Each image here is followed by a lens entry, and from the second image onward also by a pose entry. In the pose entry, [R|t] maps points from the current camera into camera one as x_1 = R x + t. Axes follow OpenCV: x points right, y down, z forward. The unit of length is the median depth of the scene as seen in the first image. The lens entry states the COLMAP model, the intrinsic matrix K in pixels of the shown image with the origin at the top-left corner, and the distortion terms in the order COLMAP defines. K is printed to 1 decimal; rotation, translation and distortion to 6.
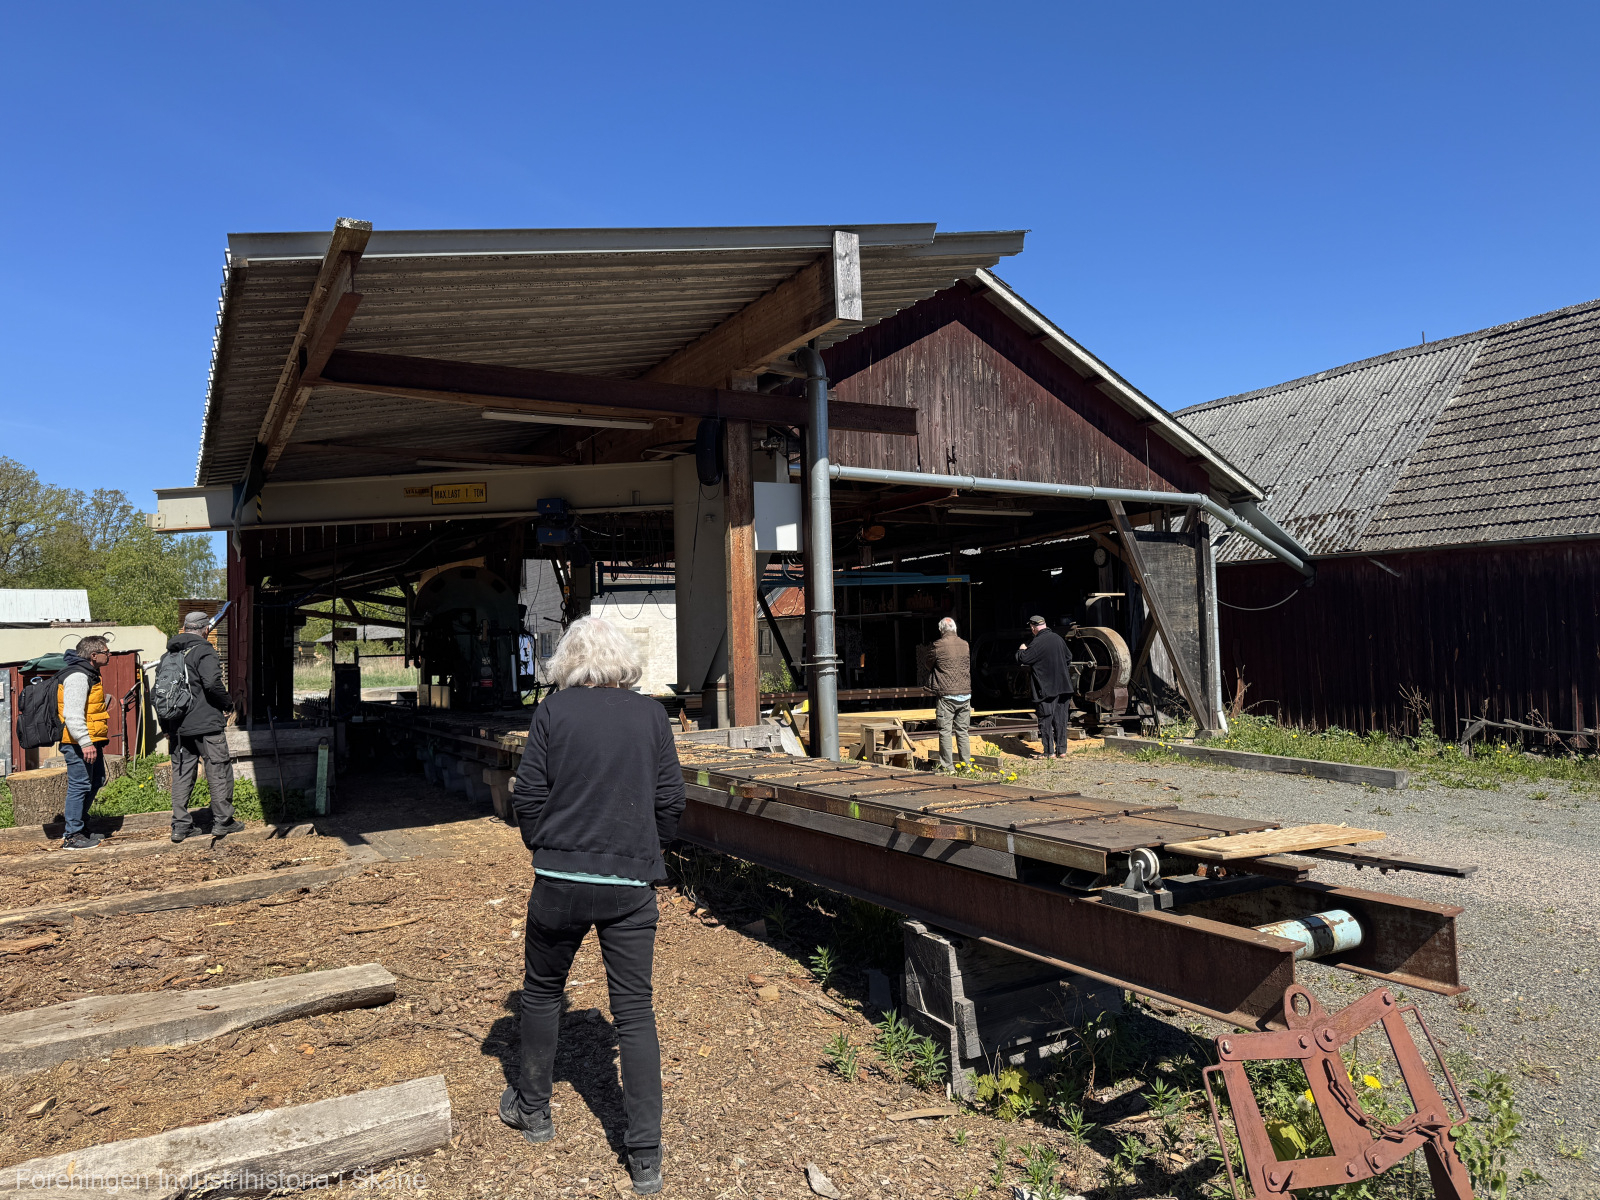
lens RADIAL K [[1116.8, 0, 790.2], [0, 1116.8, 603.3], [0, 0, 1]] dist [0.064548, -0.007679]
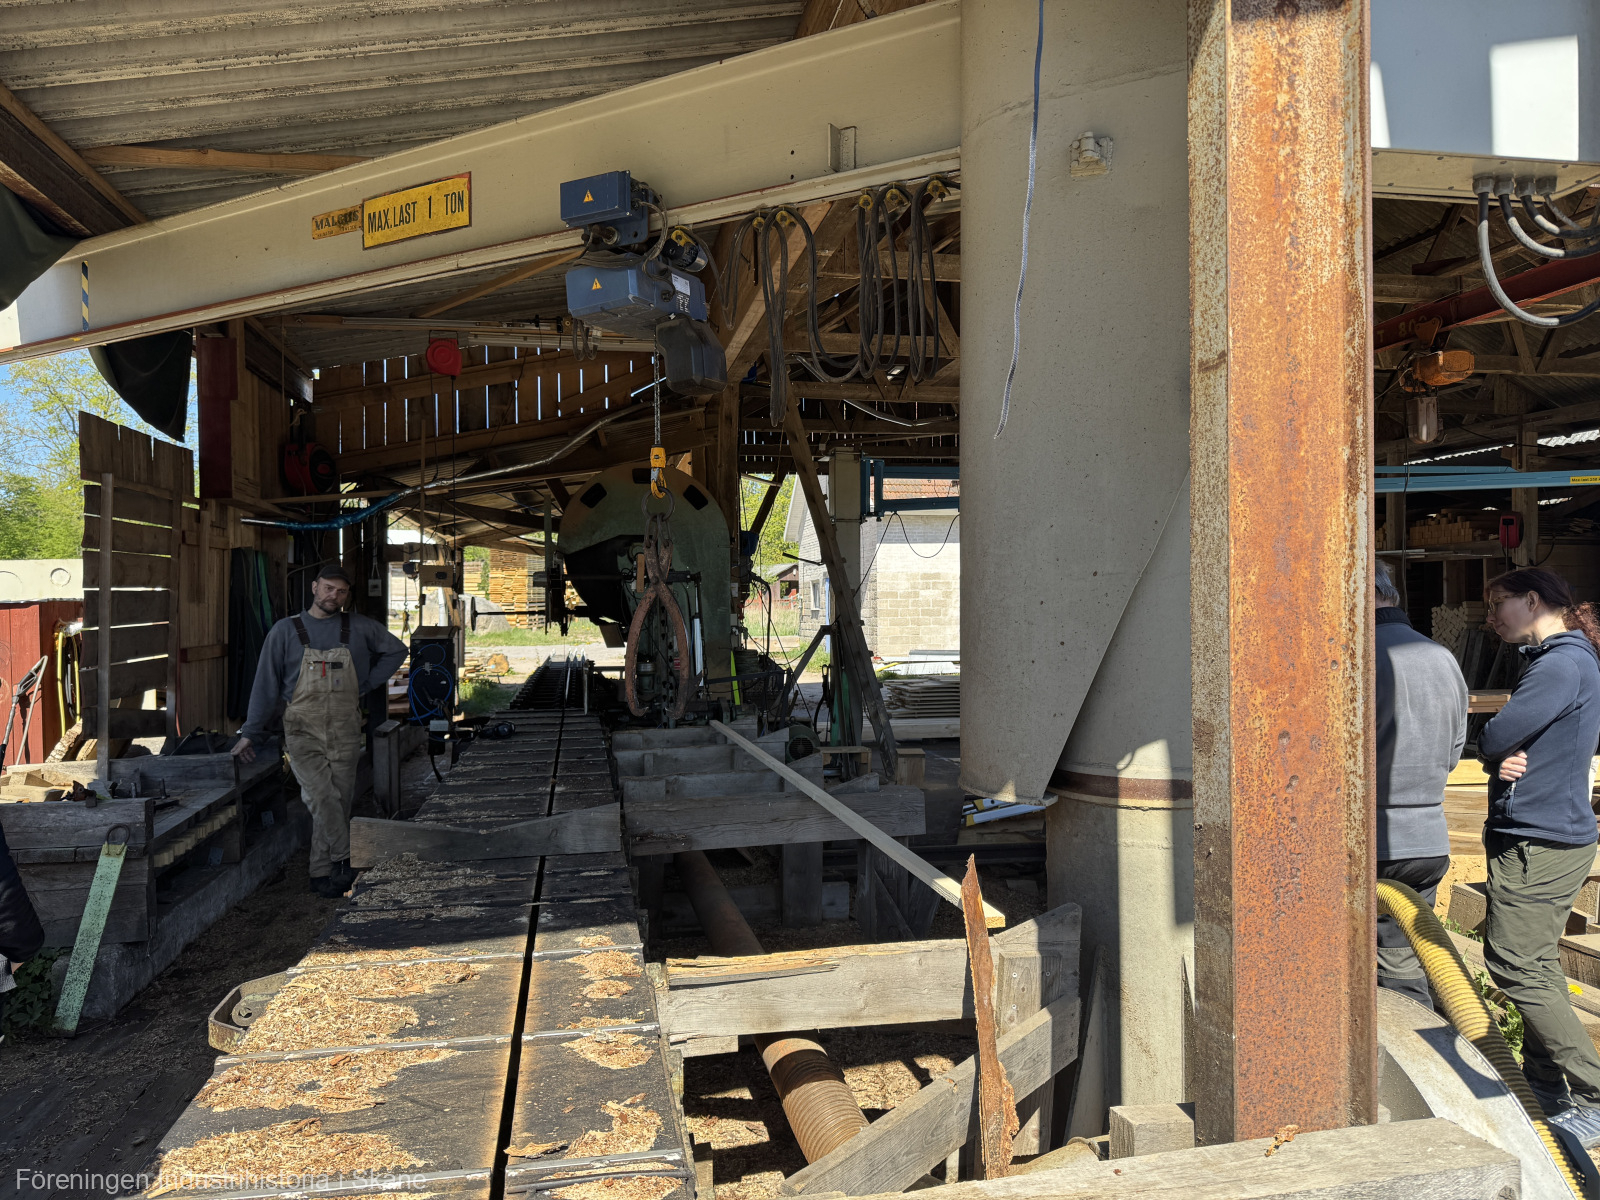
lens RADIAL K [[1116.8, 0, 800.8], [0, 1116.8, 604.9], [0, 0, 1]] dist [0.064548, -0.007679]
pose [[0.954778, 0.020101, -0.296640, -0.036249], [-0.005306, 0.998705, 0.050596, 0.011108], [0.297272, -0.046734, 0.953648, 0.469077]]
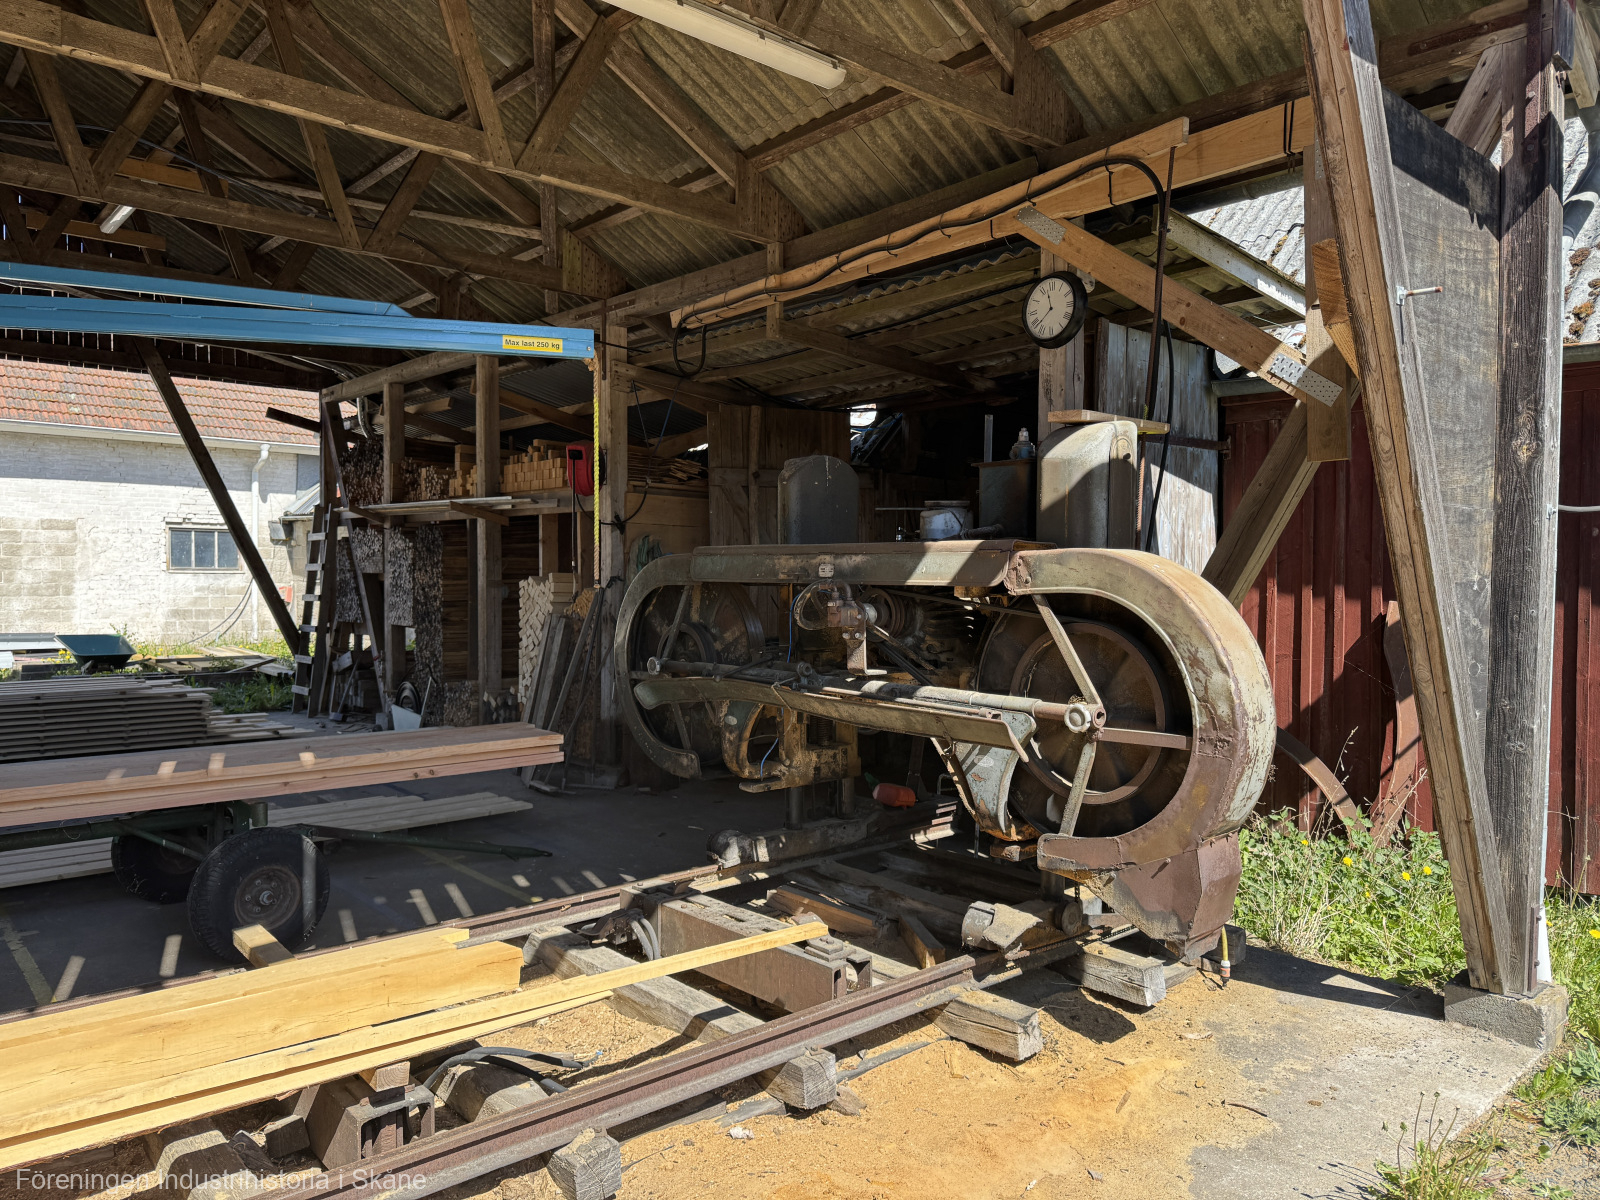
lens RADIAL K [[1116.8, 0, 792.2], [0, 1116.8, 605.3], [0, 0, 1]] dist [0.064548, -0.007679]
pose [[0.975115, 0.031070, 0.219512, 0.169532], [-0.046450, 0.996787, 0.065254, 0.021787], [-0.216779, -0.073826, 0.973425, 0.822764]]
